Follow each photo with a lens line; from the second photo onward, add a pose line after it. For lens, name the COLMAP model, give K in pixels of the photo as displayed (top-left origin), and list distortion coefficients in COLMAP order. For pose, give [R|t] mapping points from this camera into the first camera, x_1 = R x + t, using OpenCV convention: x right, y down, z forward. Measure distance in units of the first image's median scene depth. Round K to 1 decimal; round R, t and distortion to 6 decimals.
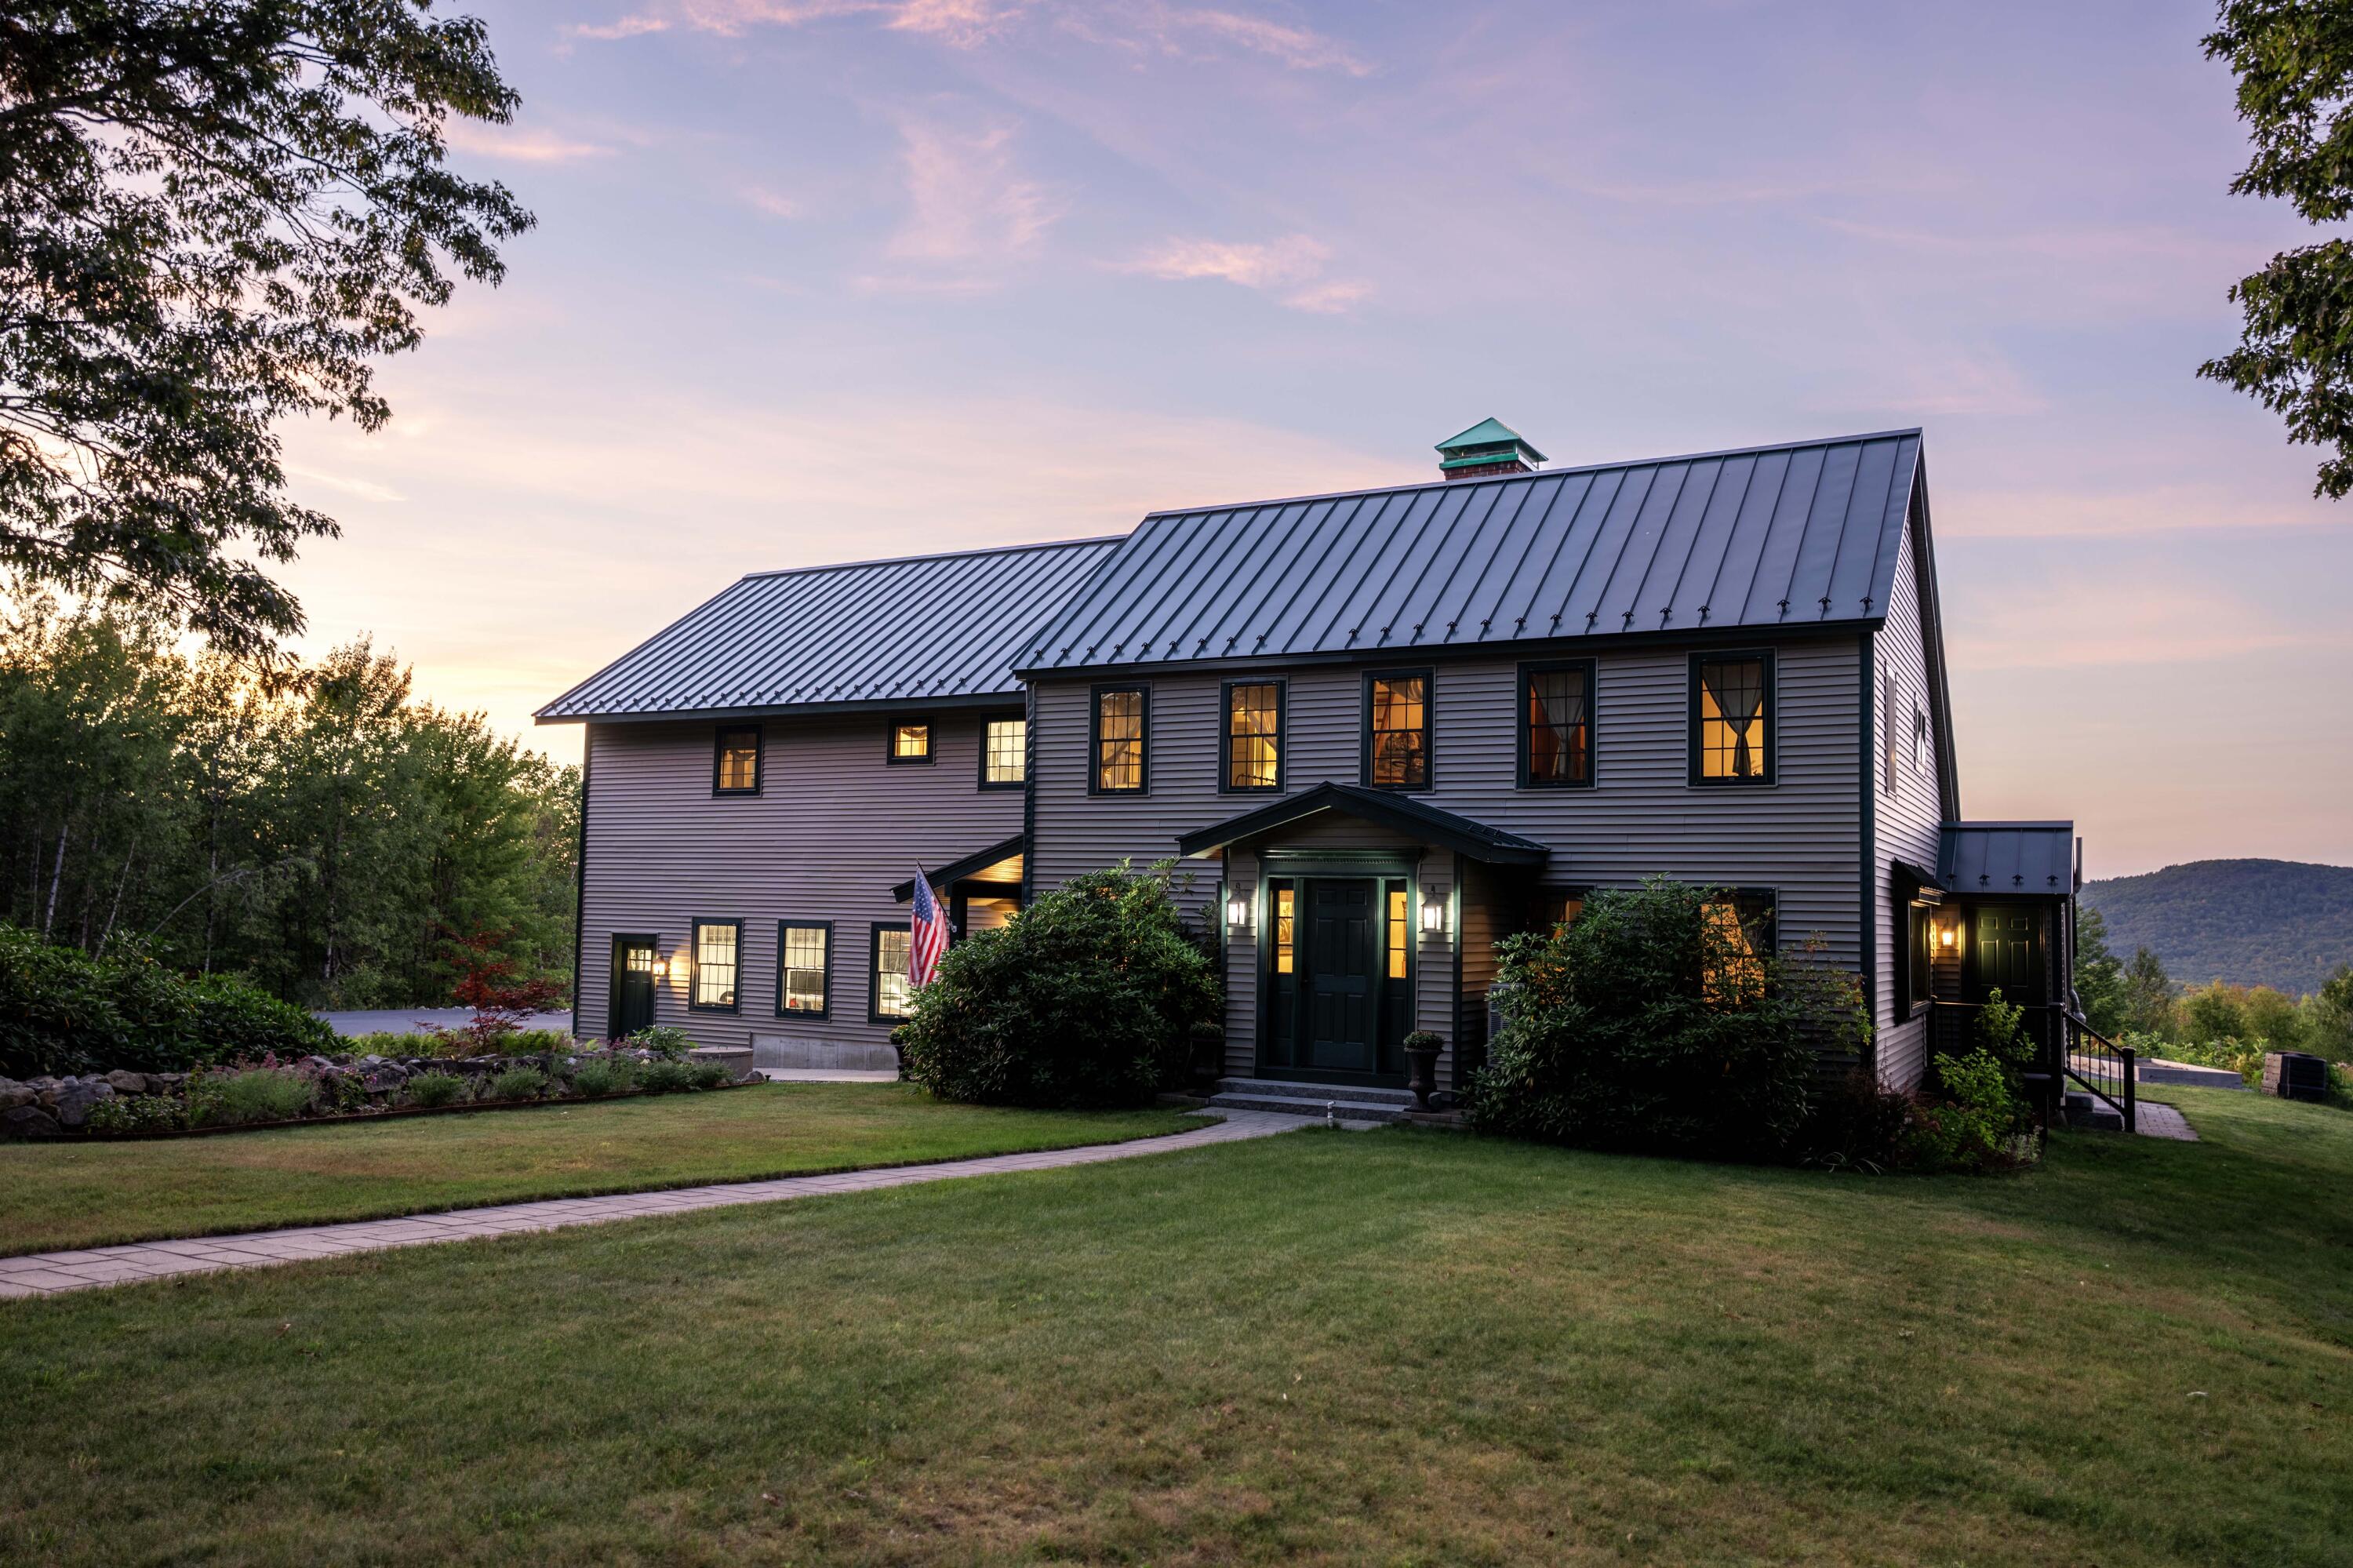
lens RADIAL K [[1706.6, 0, 1180.3], [0, 1706.6, 782.6], [0, 0, 1]] dist [0.001157, -0.001052]
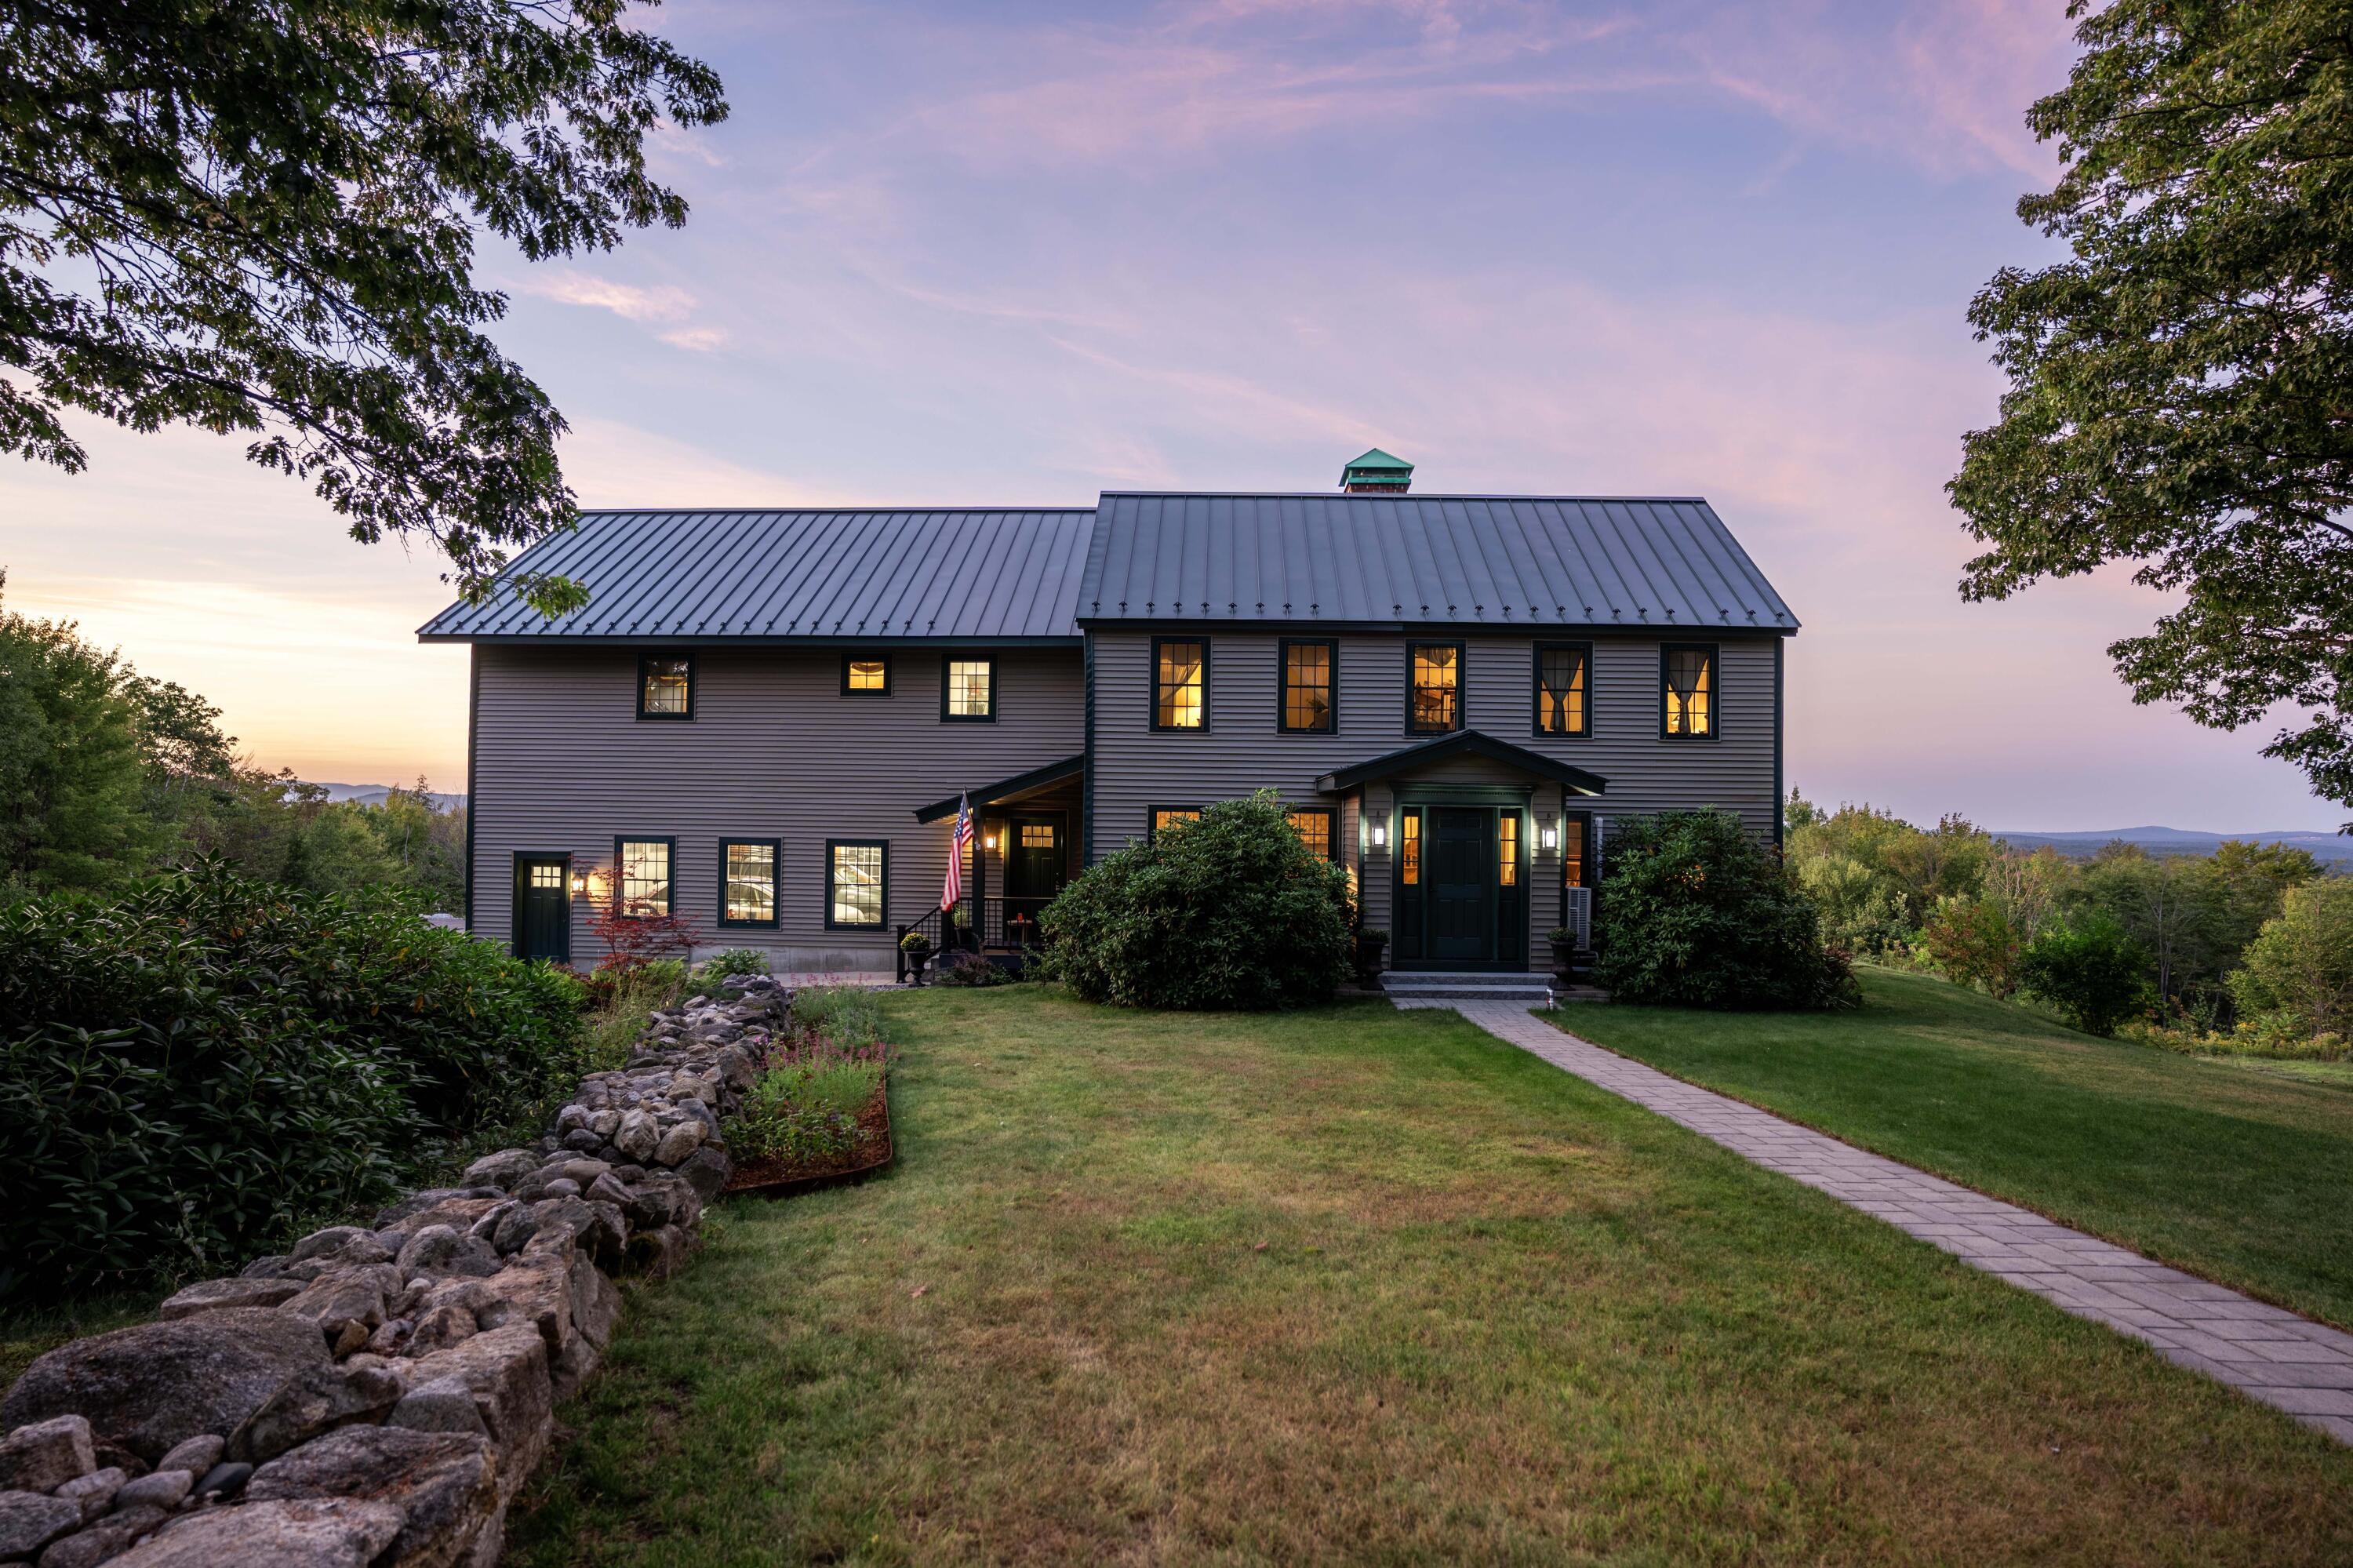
lens RADIAL K [[1228.5, 0, 1173.5], [0, 1228.5, 795.8], [0, 0, 1]] dist [-0.051052, -0.000433]
pose [[0.898741, 0.005944, 0.438440, -0.341961], [-0.032194, 0.998104, 0.052462, 0.005772], [-0.437297, -0.061265, 0.897228, 0.208084]]
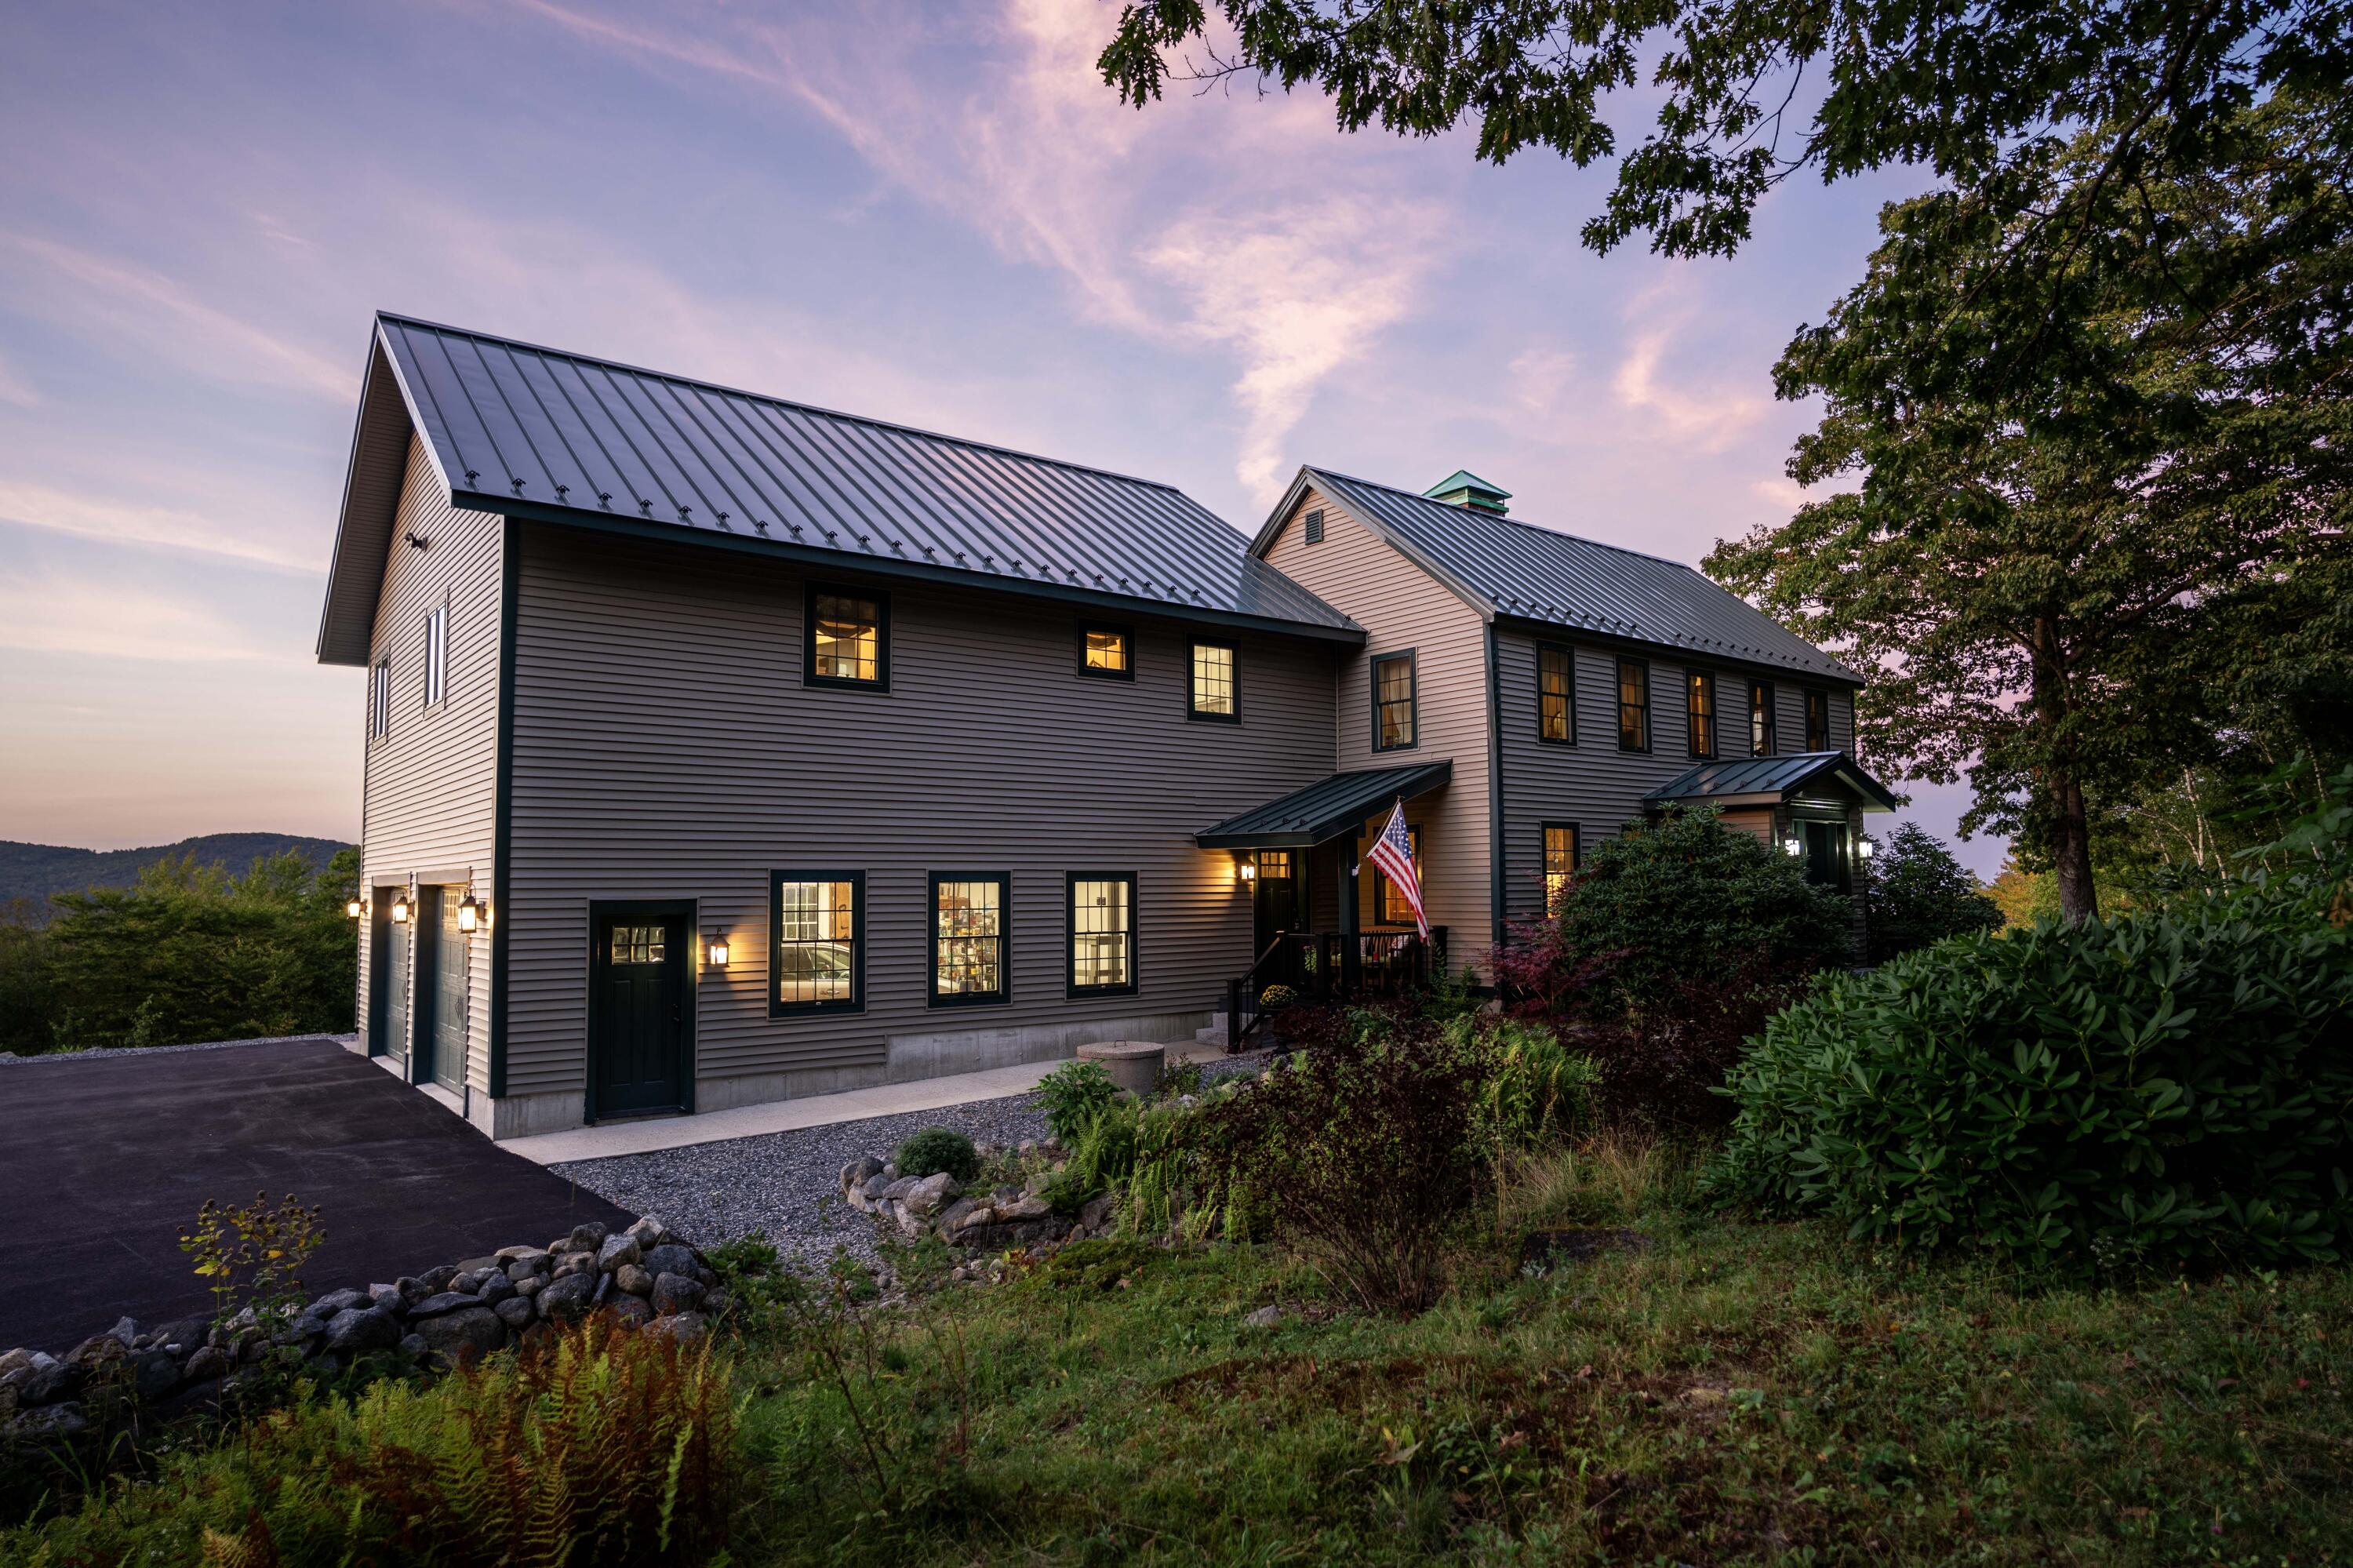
lens RADIAL K [[1369.6, 0, 1170.6], [0, 1369.6, 790.3], [0, 0, 1]] dist [0.008977, 0.000833]
pose [[0.396491, 0.045193, 0.916925, -0.782868], [-0.056982, 0.998073, -0.024553, 0.059931], [-0.916268, -0.042513, 0.398302, 0.741053]]
